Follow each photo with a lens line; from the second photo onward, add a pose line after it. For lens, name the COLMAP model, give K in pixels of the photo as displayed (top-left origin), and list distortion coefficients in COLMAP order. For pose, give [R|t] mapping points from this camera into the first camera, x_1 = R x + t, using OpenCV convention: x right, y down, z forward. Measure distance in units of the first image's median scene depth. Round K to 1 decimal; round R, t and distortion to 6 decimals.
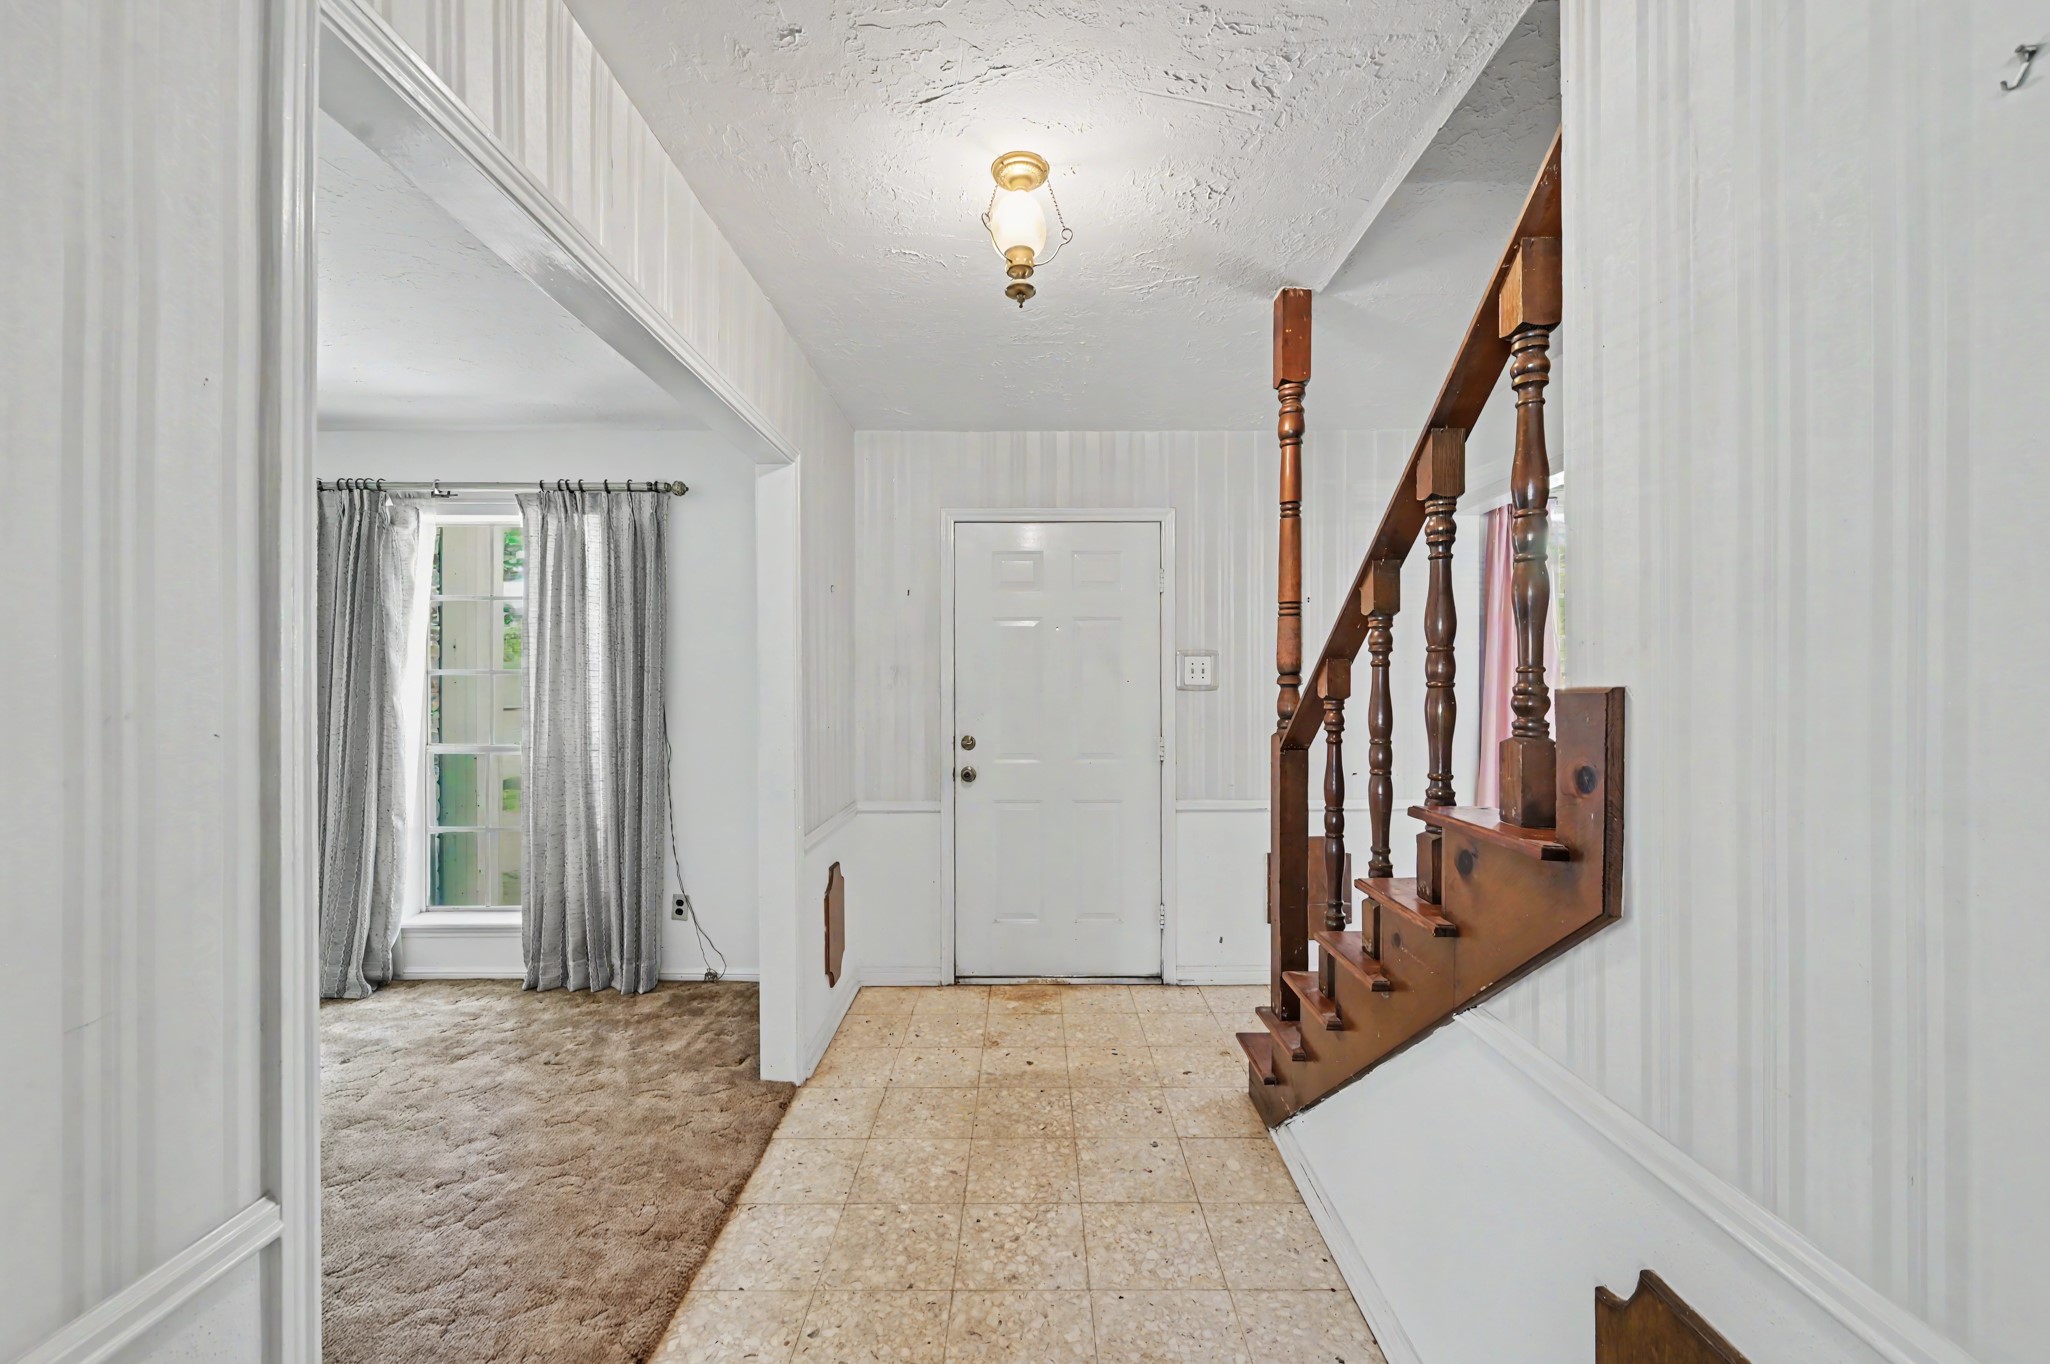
lens RADIAL K [[814.3, 0, 1026.2], [0, 814.3, 690.3], [0, 0, 1]] dist [0.000644, 0.000386]
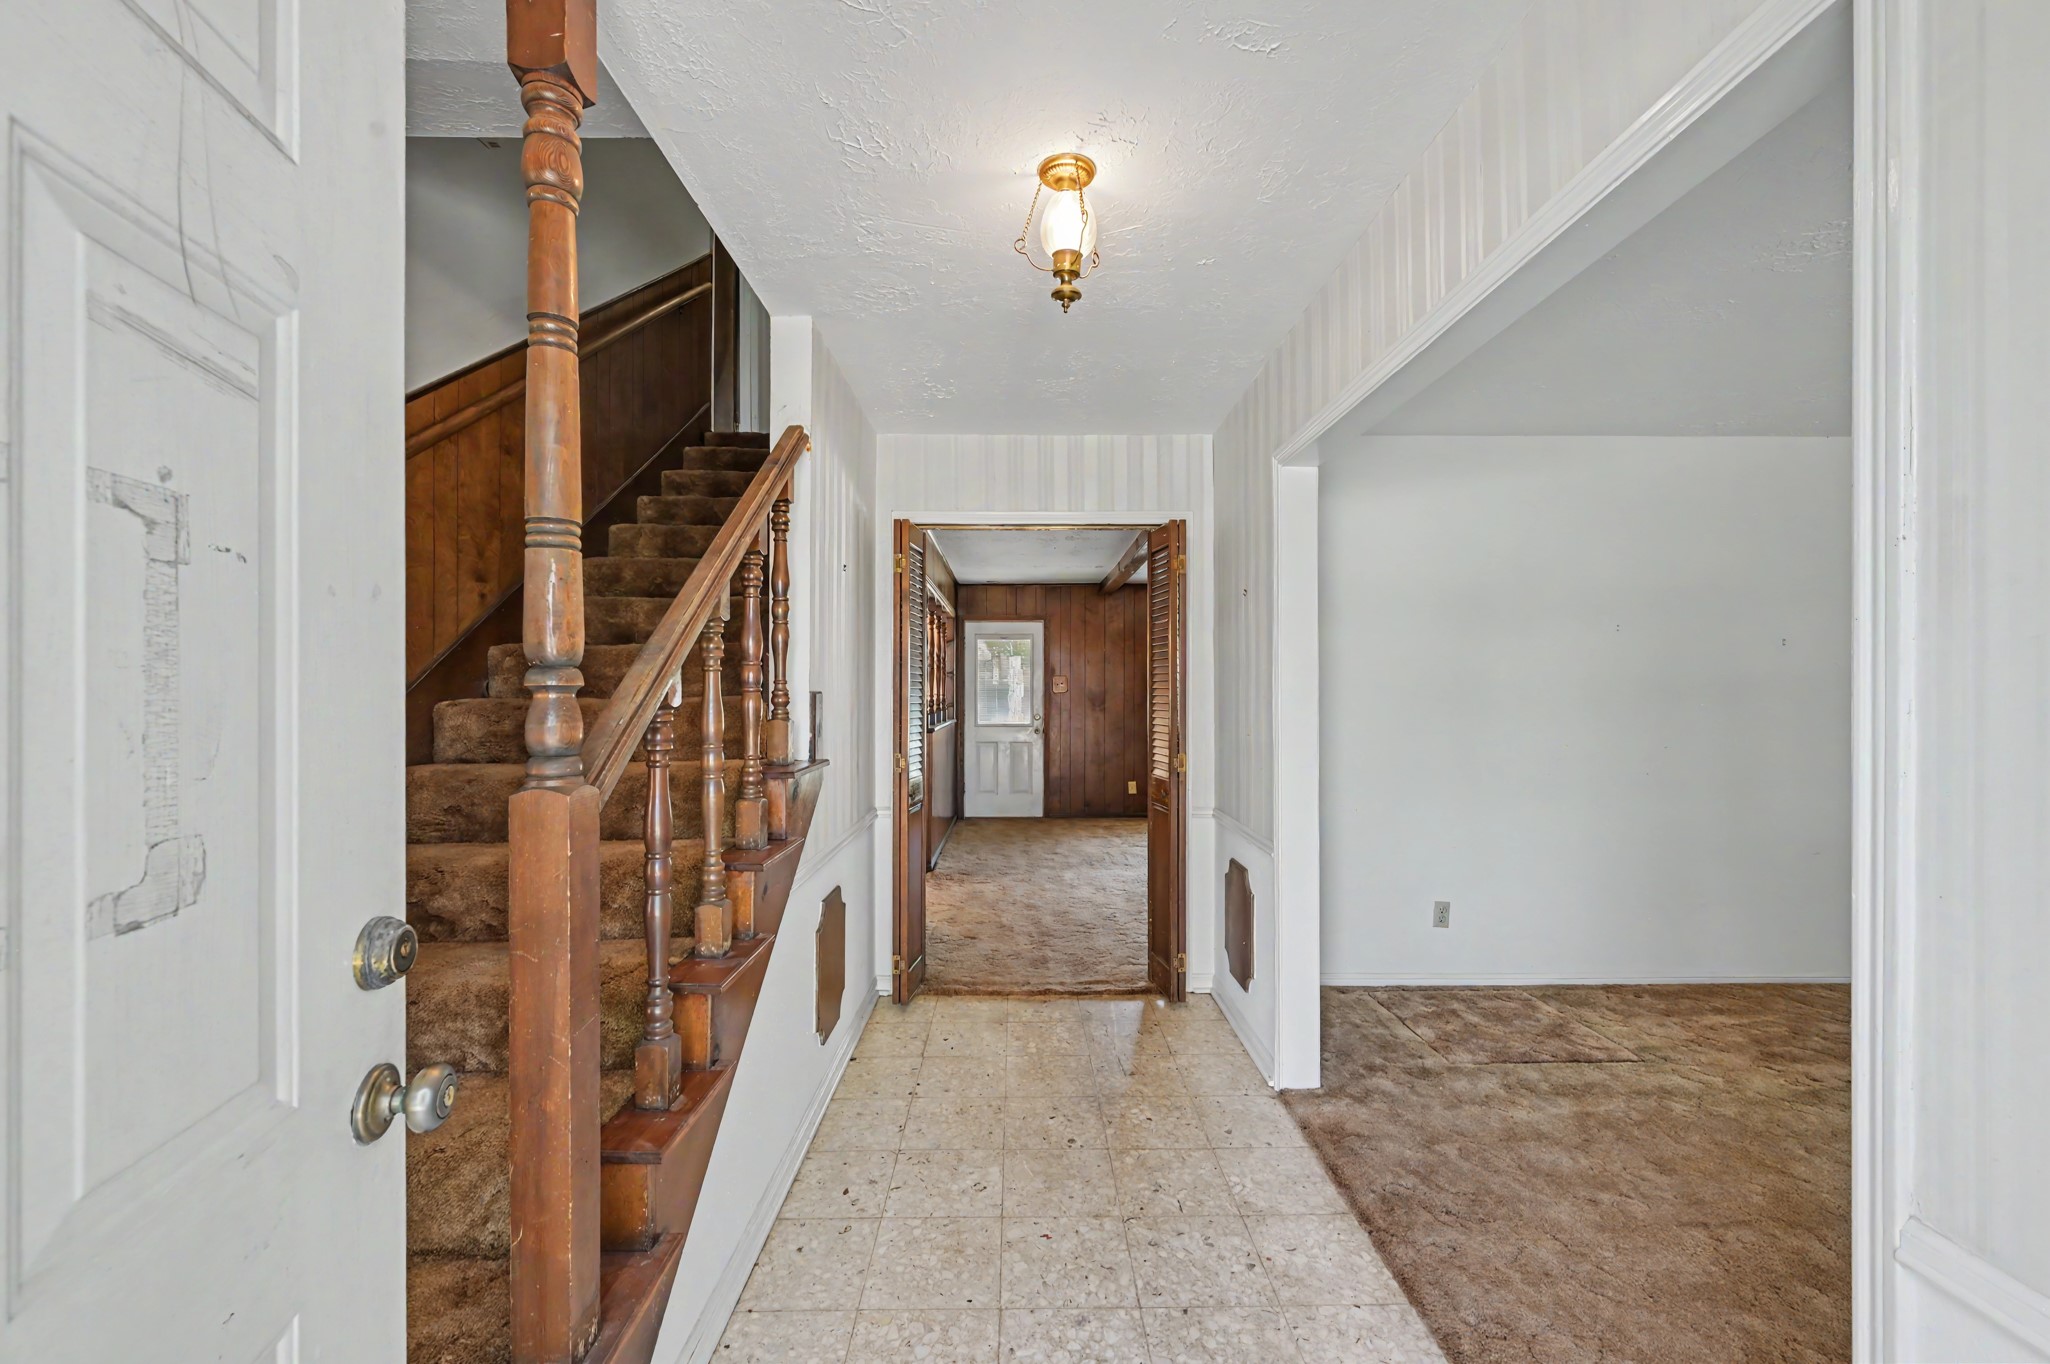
lens RADIAL K [[814.3, 0, 1022.7], [0, 814.3, 683.9], [0, 0, 1]] dist [0.000644, 0.000386]
pose [[-0.999922, 0.001383, -0.012452, 0.031404], [0.001382, 0.999999, 0.000094, -0.006528], [0.012453, 0.000076, -0.999922, 1.001853]]
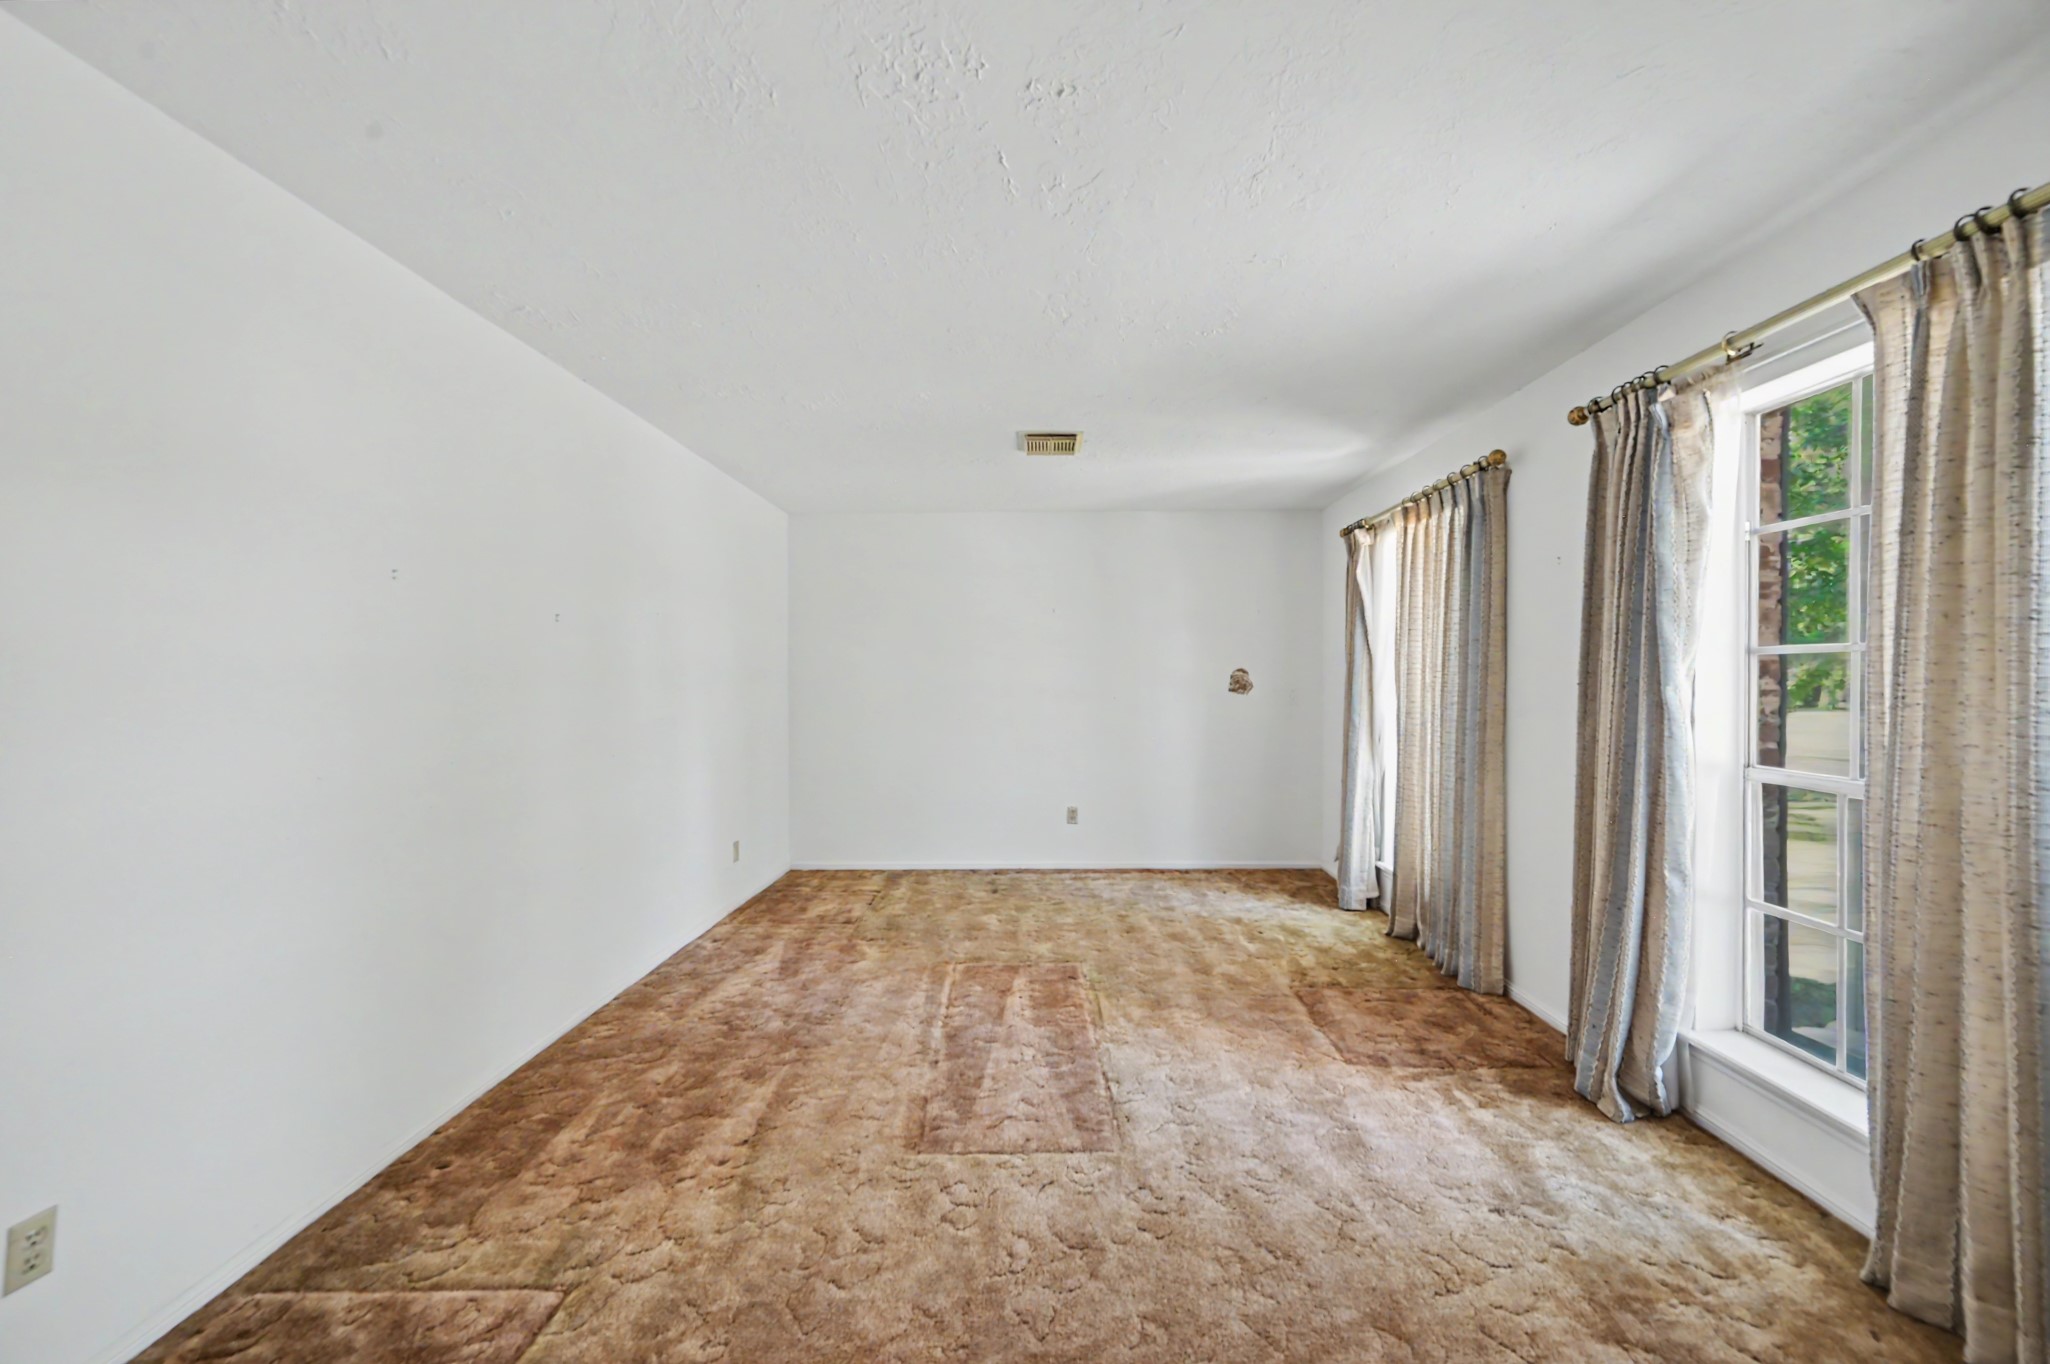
lens RADIAL K [[814.3, 0, 1020.3], [0, 814.3, 679.3], [0, 0, 1]] dist [0.000644, 0.000386]
pose [[-0.014129, 0.005135, -0.999887, -0.109932], [-0.003905, 0.999979, 0.005191, -0.001438], [0.999893, 0.003978, -0.014109, 0.488651]]
